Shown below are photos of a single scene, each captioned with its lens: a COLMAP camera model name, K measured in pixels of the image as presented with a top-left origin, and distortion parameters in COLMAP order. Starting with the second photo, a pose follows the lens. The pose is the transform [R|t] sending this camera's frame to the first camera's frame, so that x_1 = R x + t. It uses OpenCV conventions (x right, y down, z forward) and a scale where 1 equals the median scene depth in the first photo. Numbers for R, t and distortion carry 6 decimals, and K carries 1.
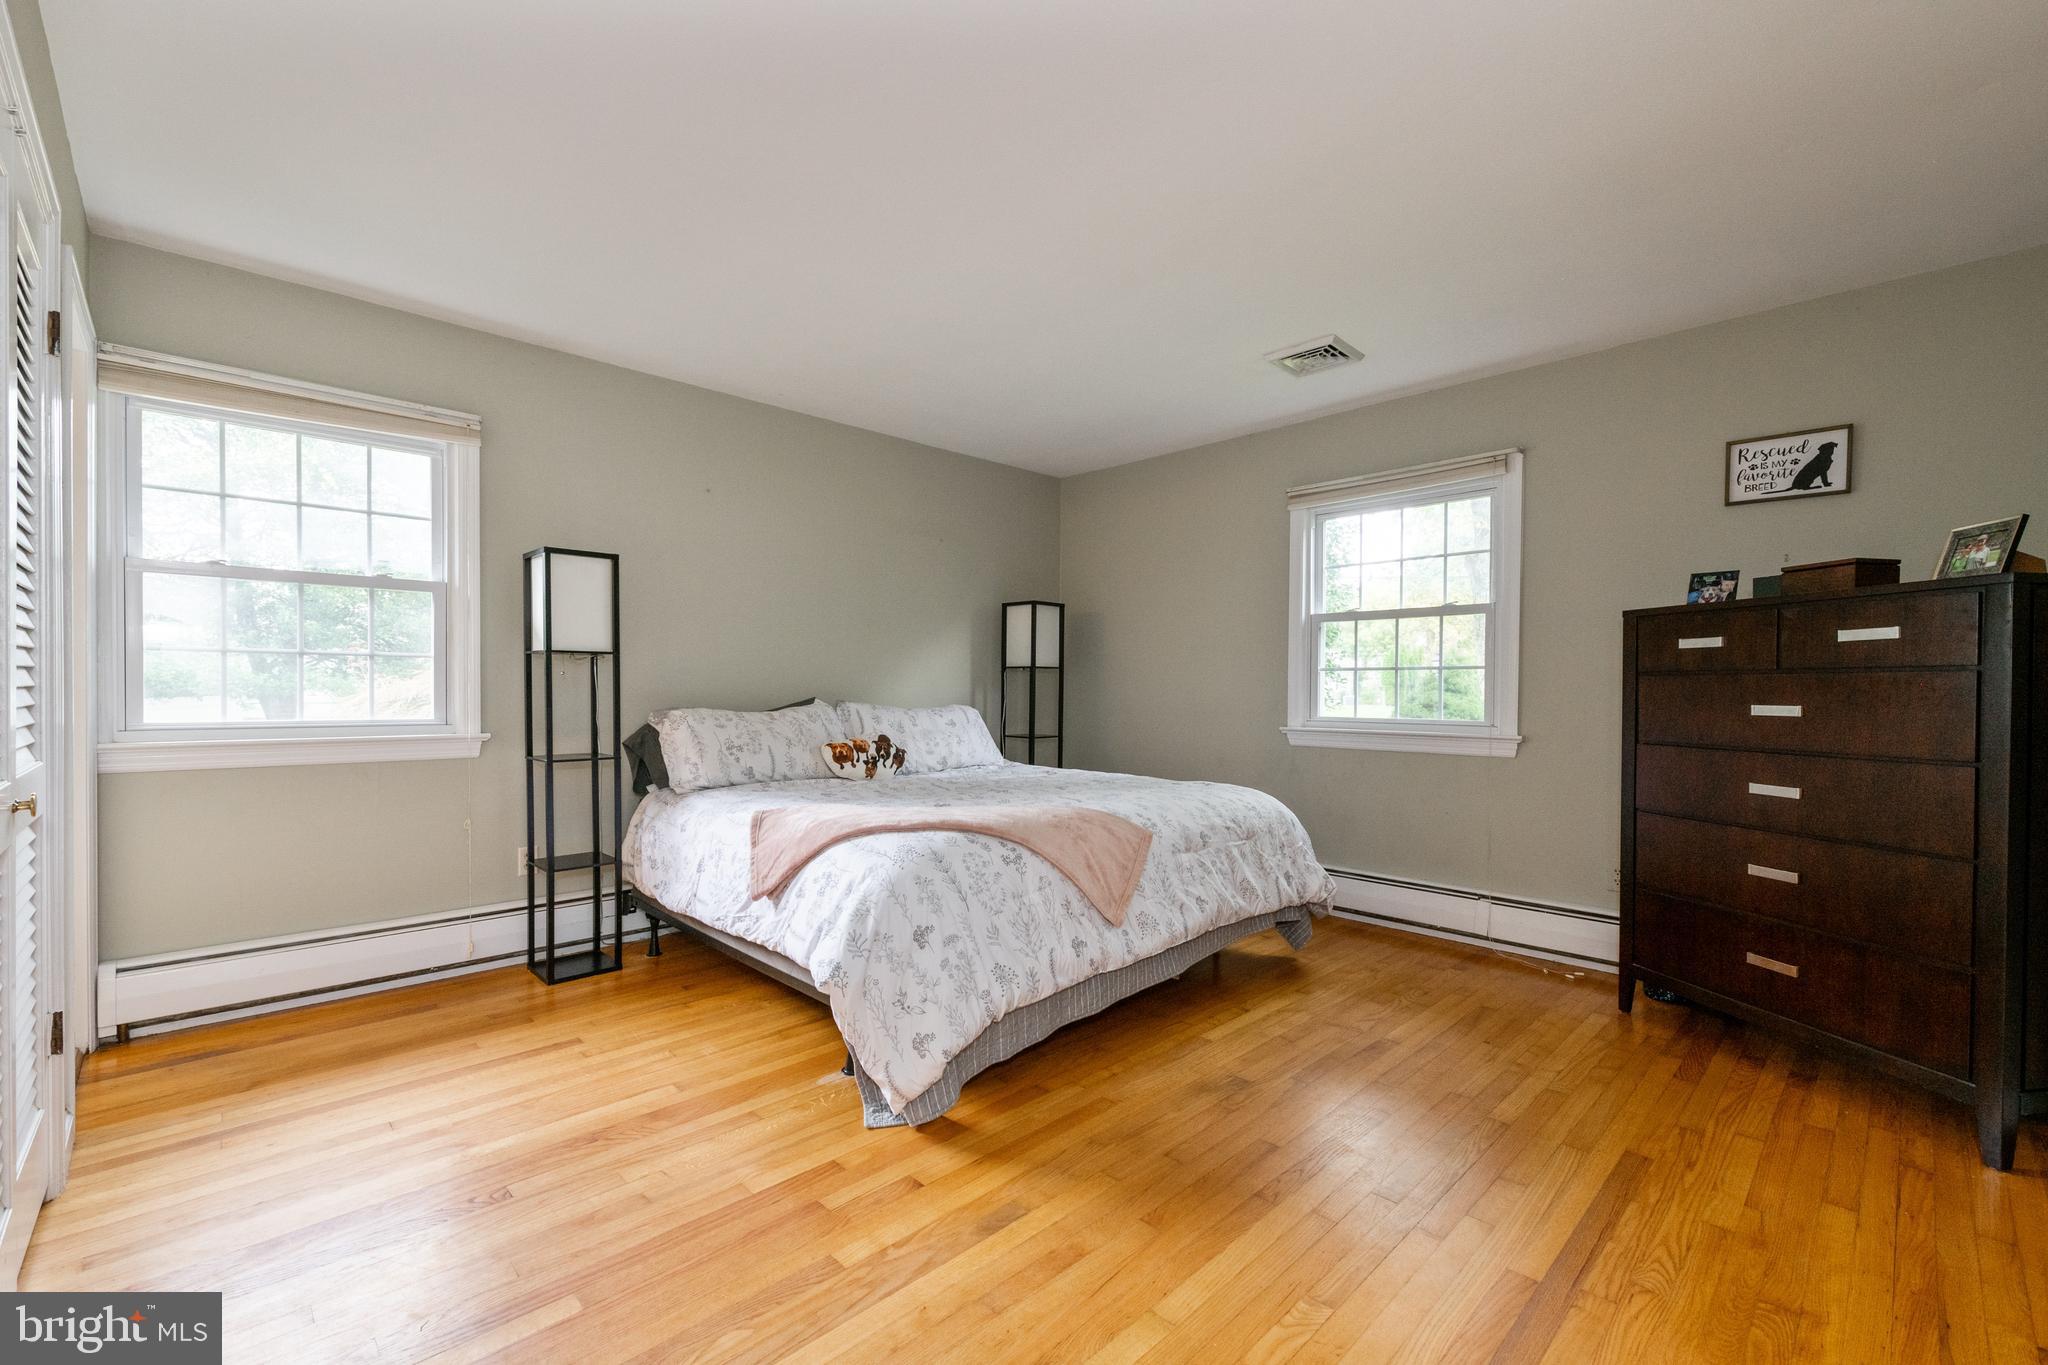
lens RADIAL K [[850.0, 0, 1018.3], [0, 850.0, 731.0], [0, 0, 1]] dist [-0.000250, -0.000028]
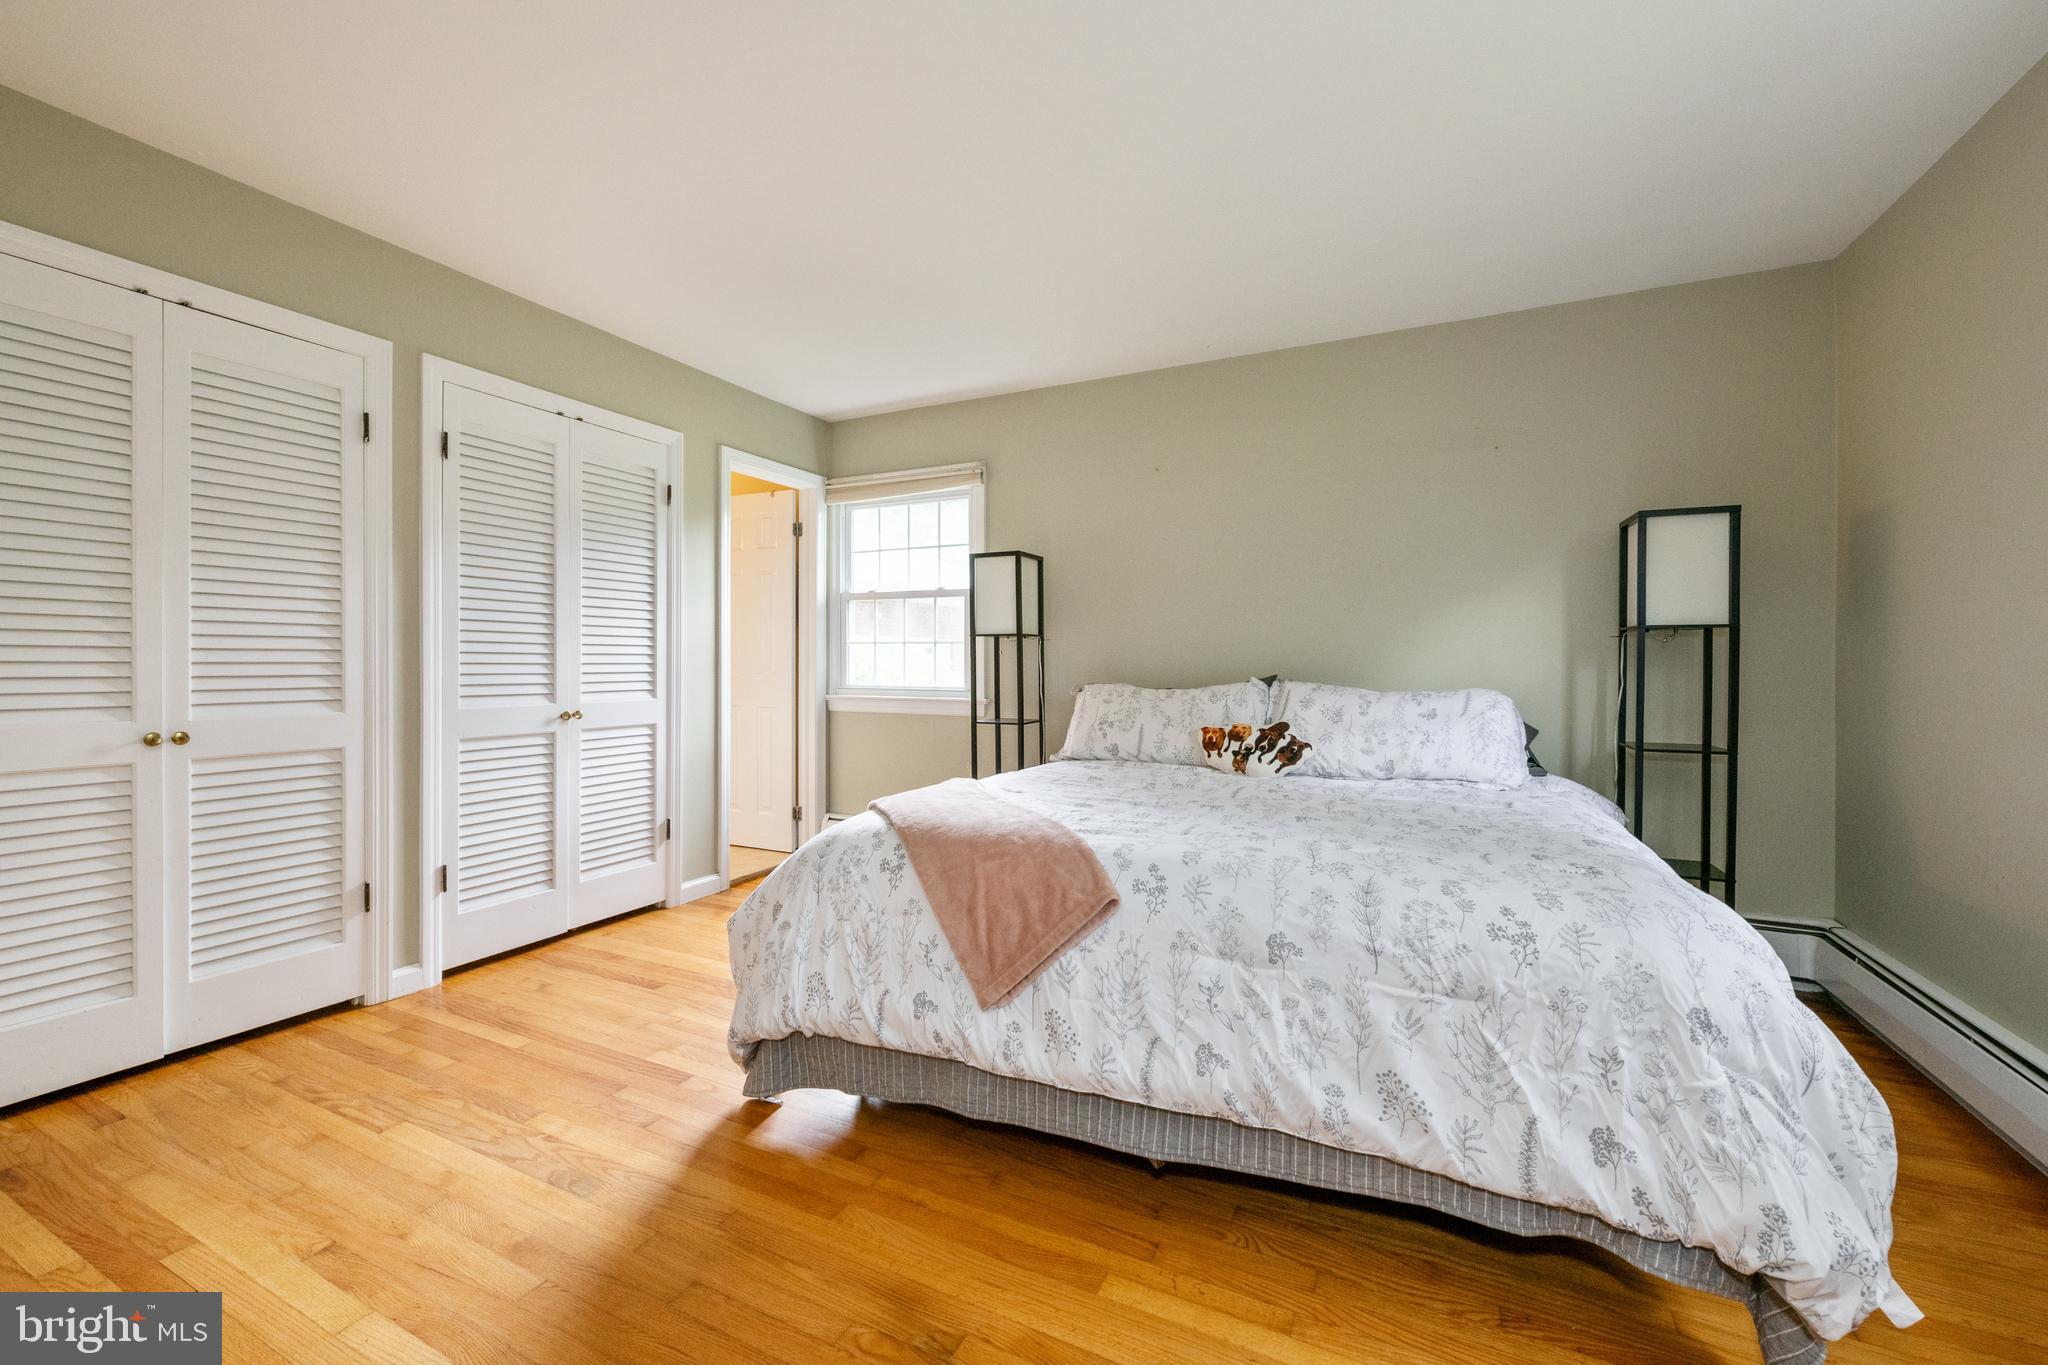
lens RADIAL K [[822.4, 0, 1023.5], [0, 822.4, 673.0], [0, 0, 1]] dist [0.006714, -0.000276]
pose [[0.337946, 0.008198, -0.941130, 0.546903], [-0.046043, 0.998909, -0.007832, -0.027479], [0.940039, 0.045980, 0.337955, 0.573372]]
